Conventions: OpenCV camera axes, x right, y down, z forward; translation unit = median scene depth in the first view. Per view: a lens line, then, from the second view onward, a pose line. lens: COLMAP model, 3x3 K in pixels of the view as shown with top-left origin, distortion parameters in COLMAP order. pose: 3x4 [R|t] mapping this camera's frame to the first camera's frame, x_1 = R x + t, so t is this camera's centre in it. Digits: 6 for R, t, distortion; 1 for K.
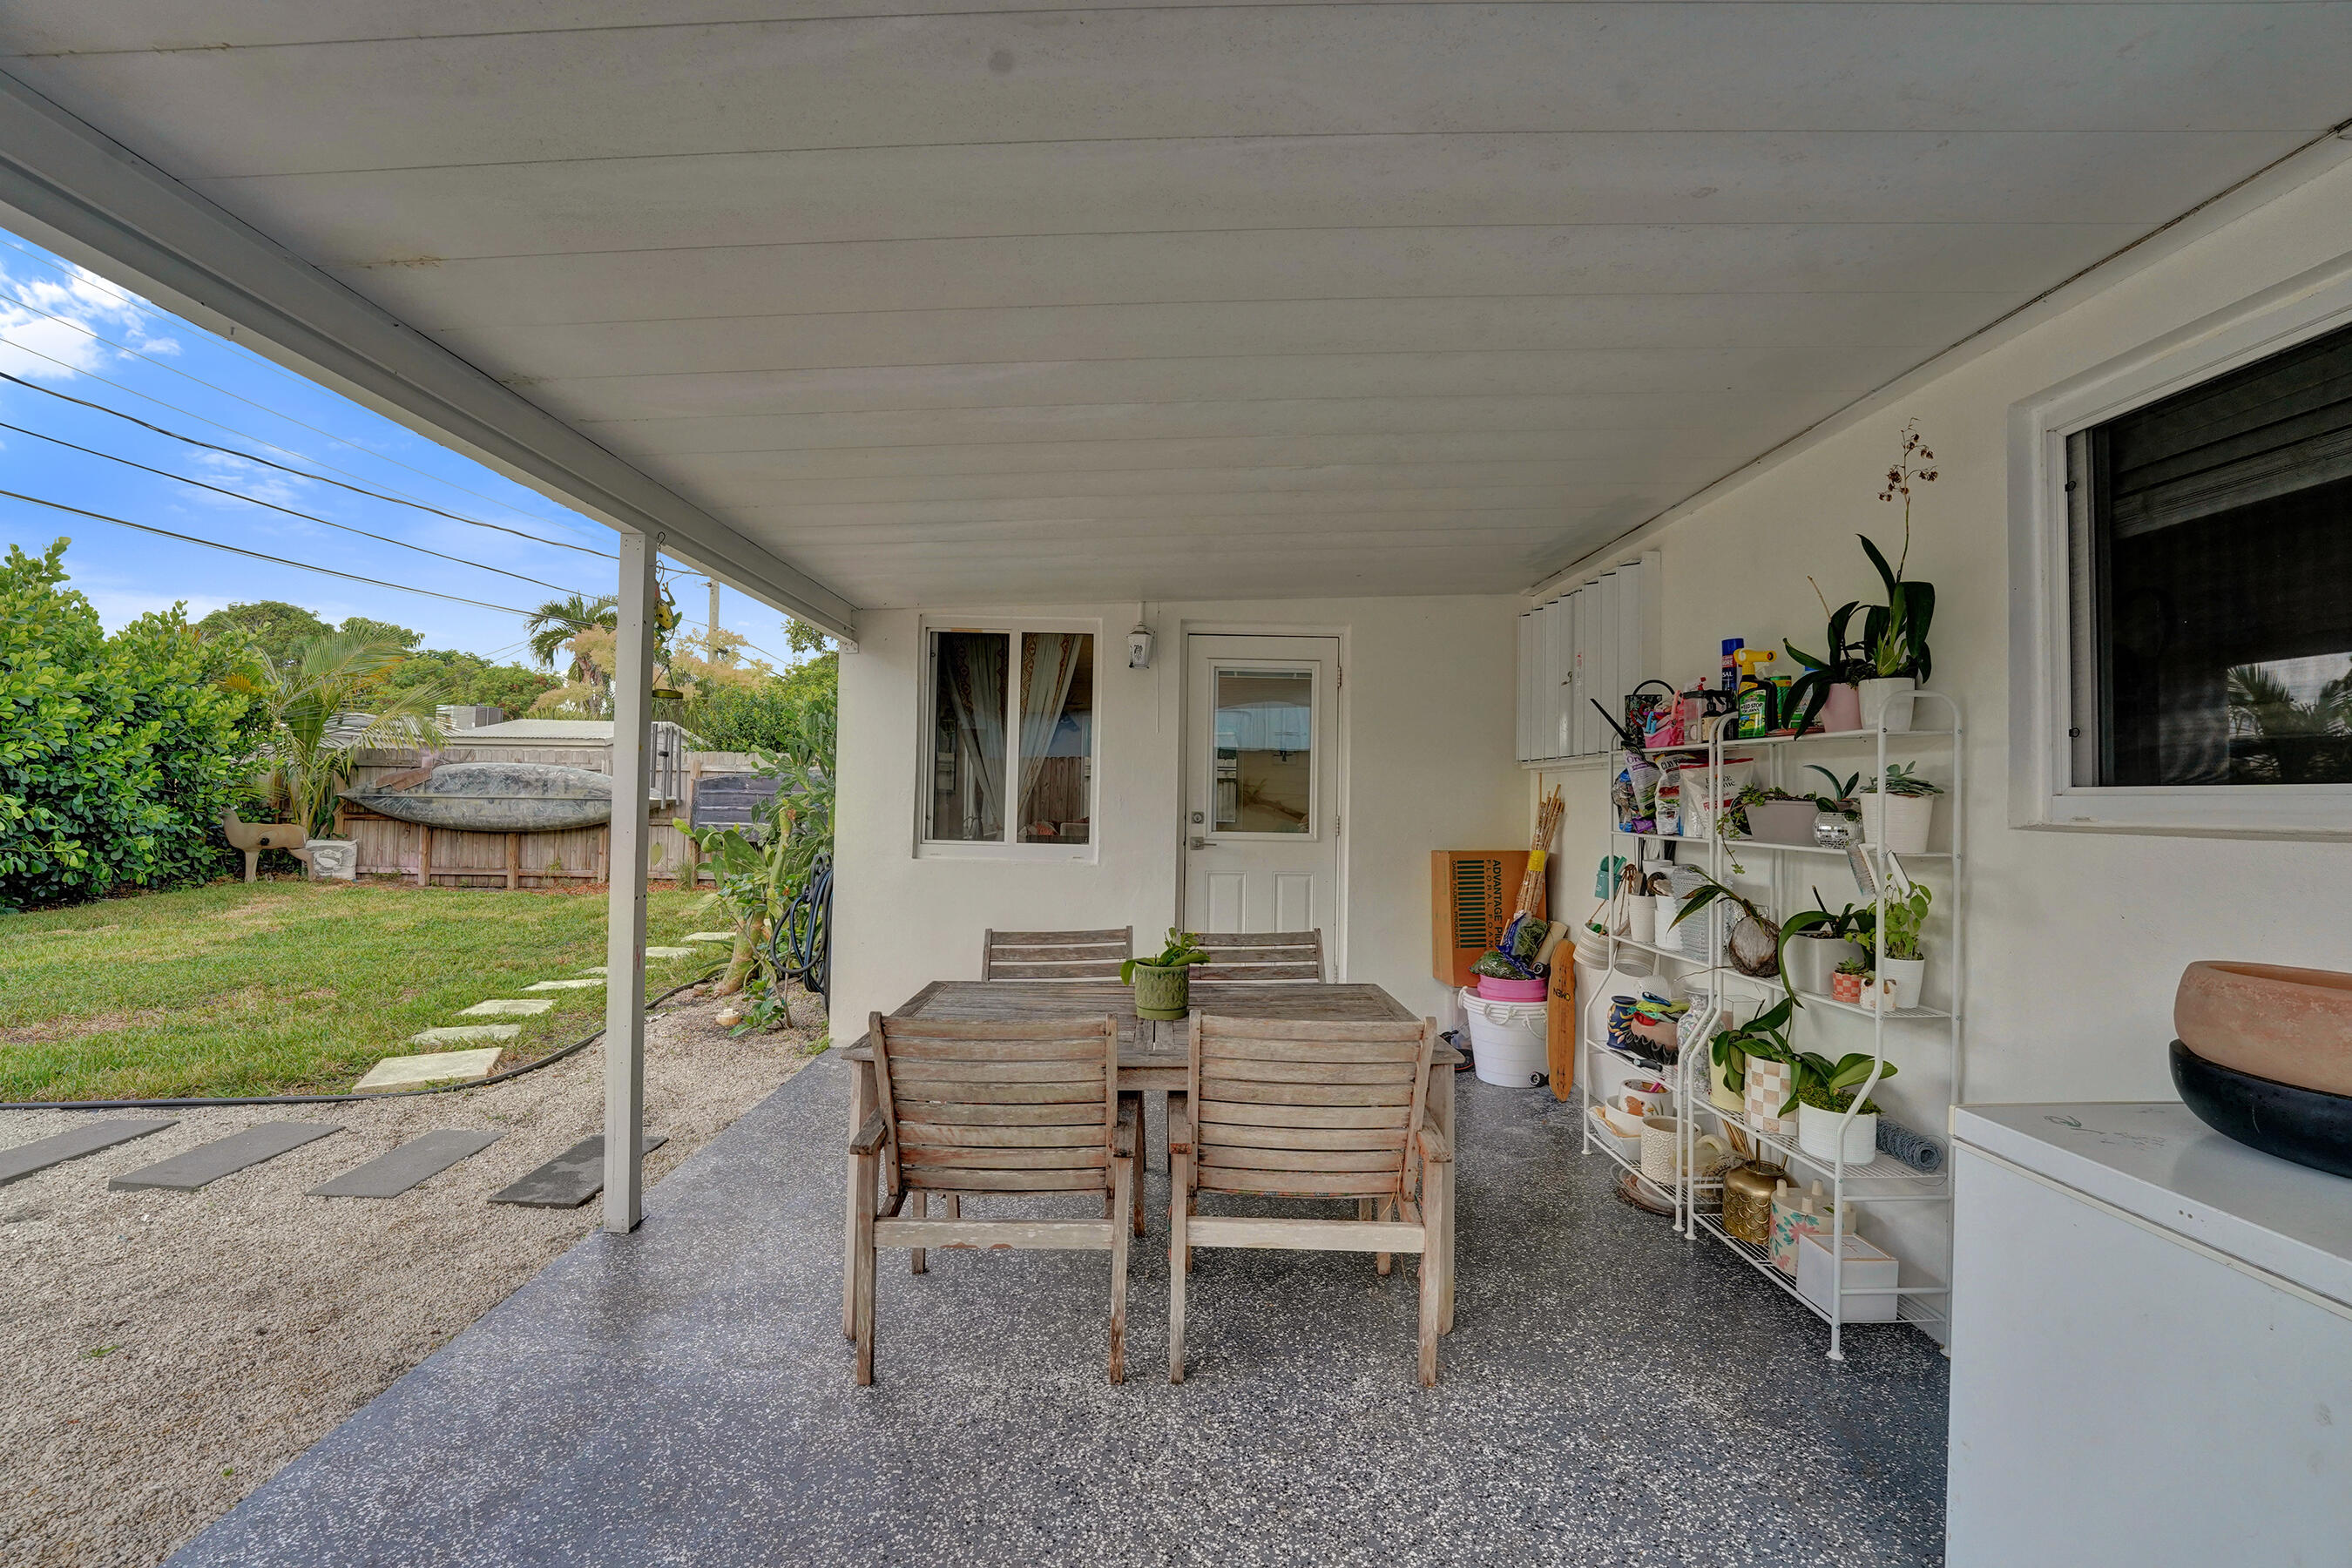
lens RADIAL K [[957.7, 0, 1166.1], [0, 957.7, 783.6], [0, 0, 1]] dist [-0.023525, 0.000776]
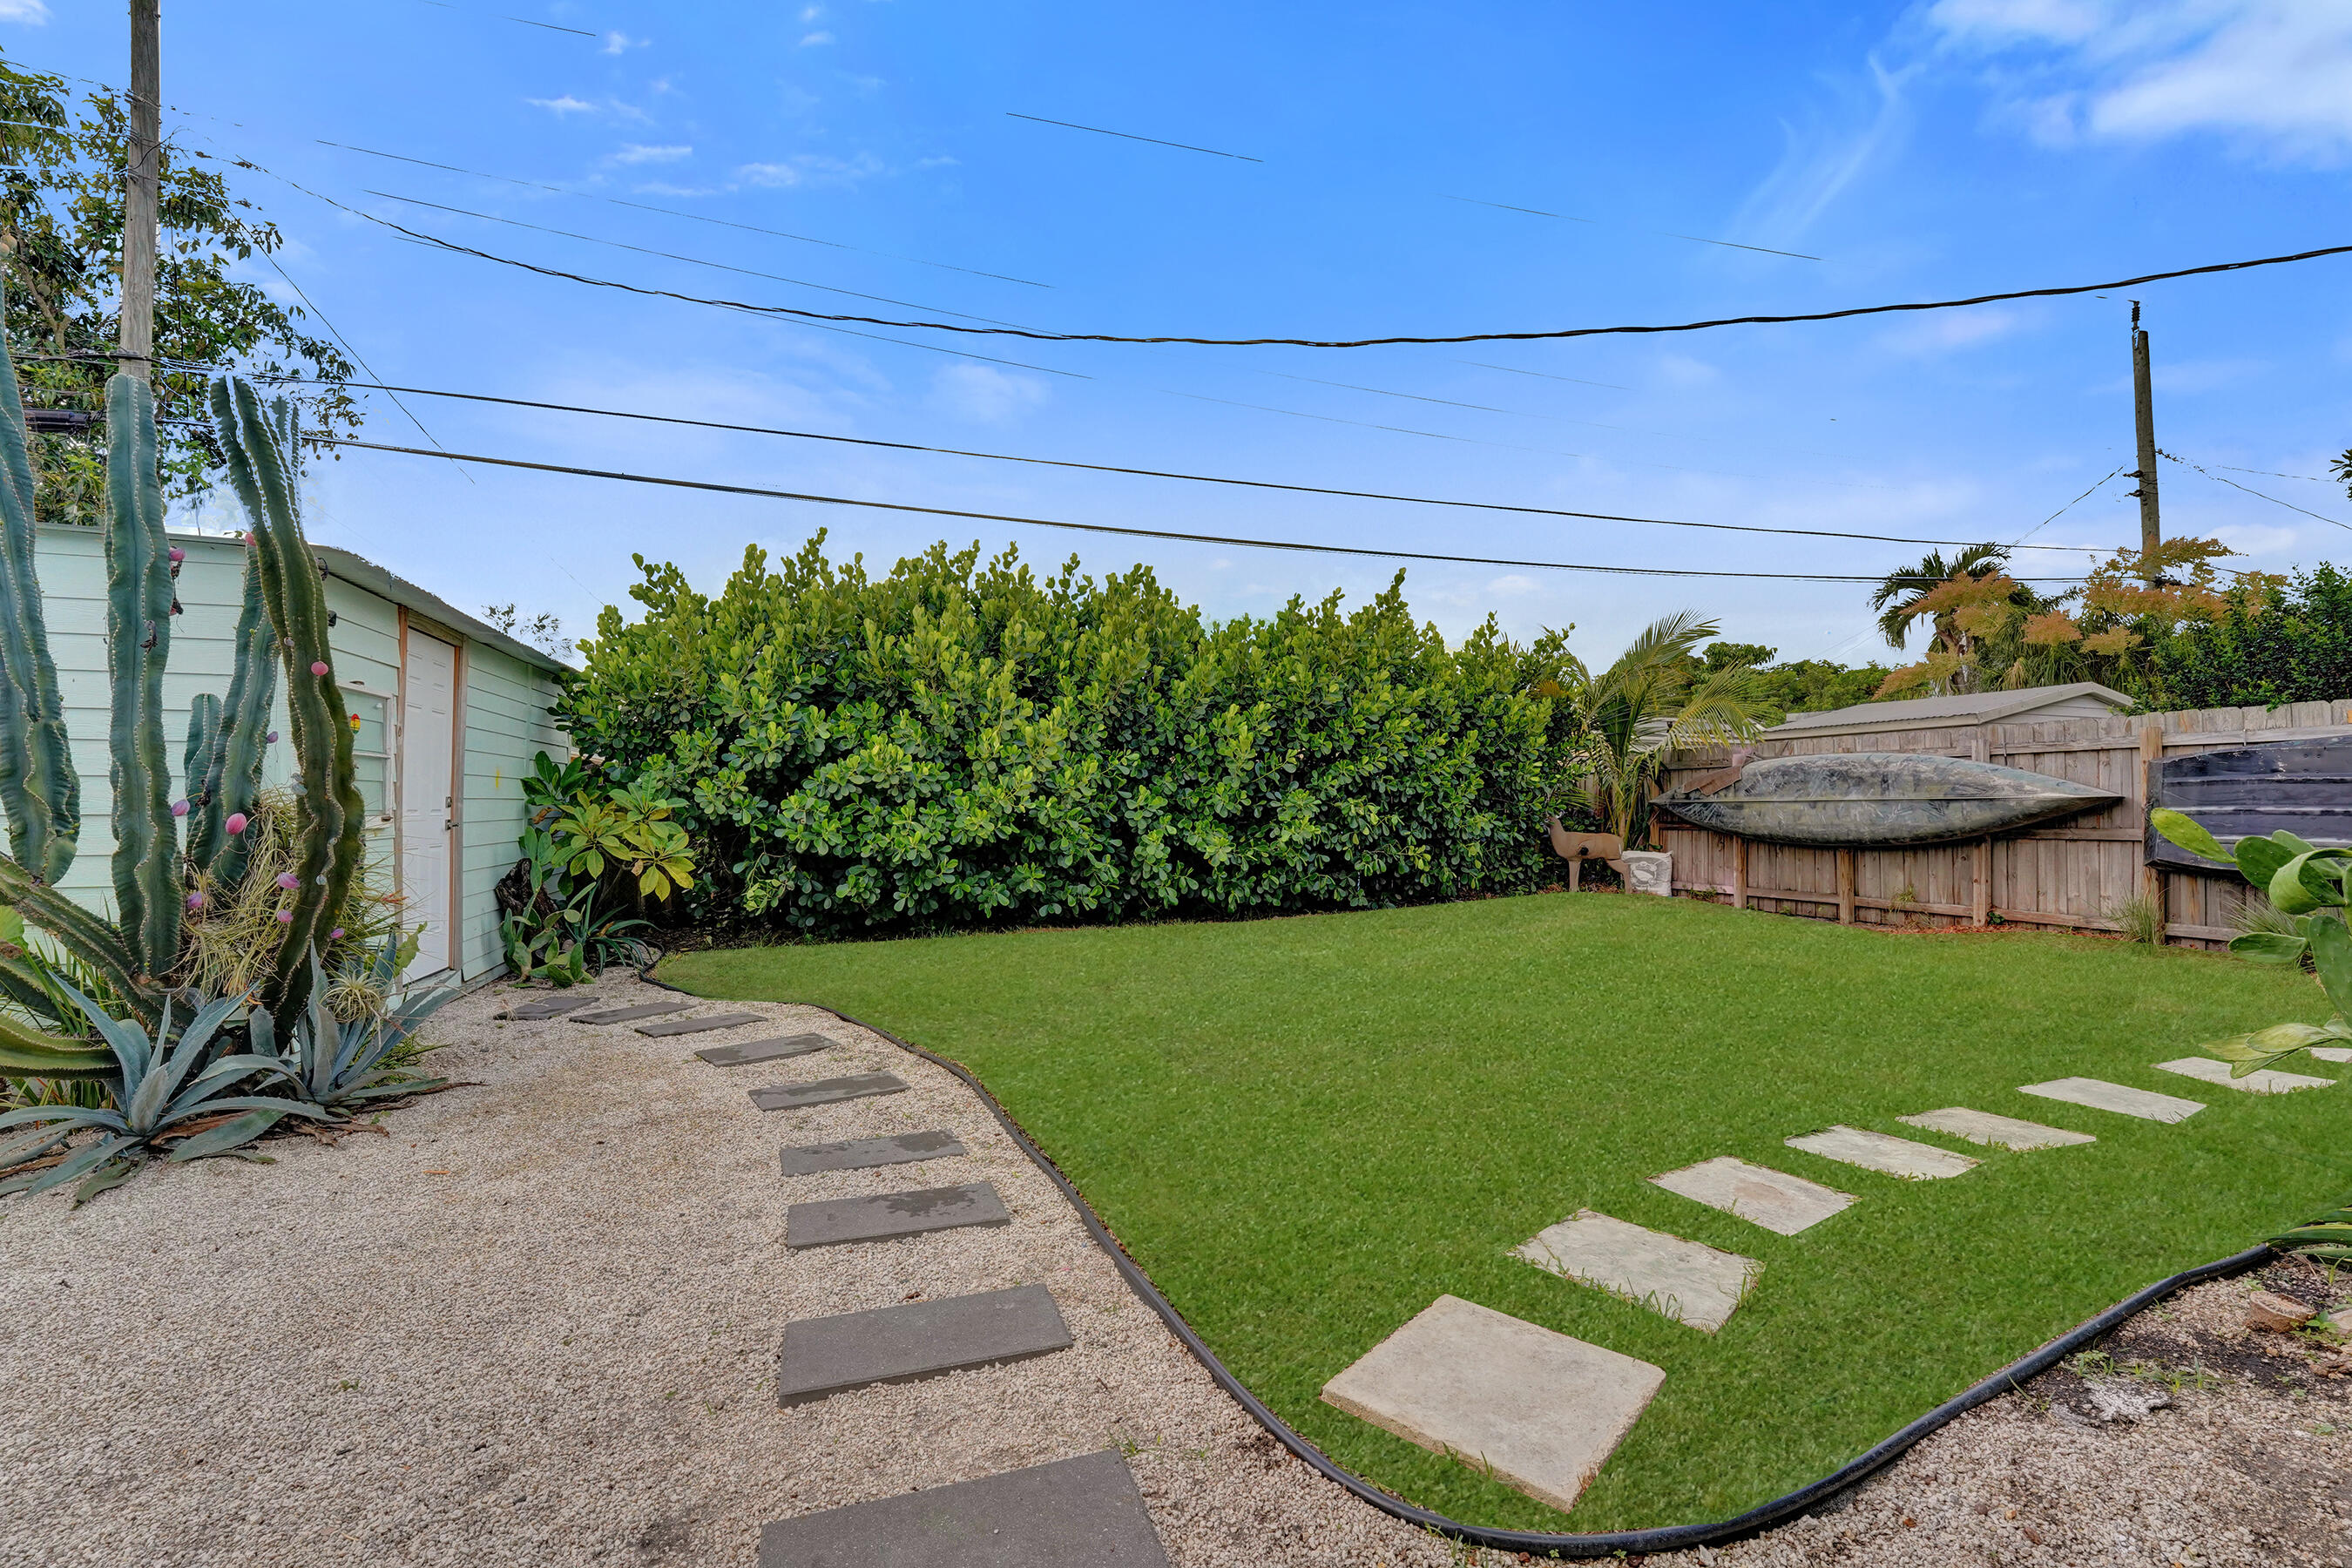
lens RADIAL K [[957.7, 0, 1167.1], [0, 957.7, 787.5], [0, 0, 1]] dist [-0.023525, 0.000776]
pose [[0.311158, -0.037028, -0.949636, -0.149940], [0.024227, 0.999225, -0.031023, 0.015412], [0.950049, -0.013354, 0.311814, 0.268469]]
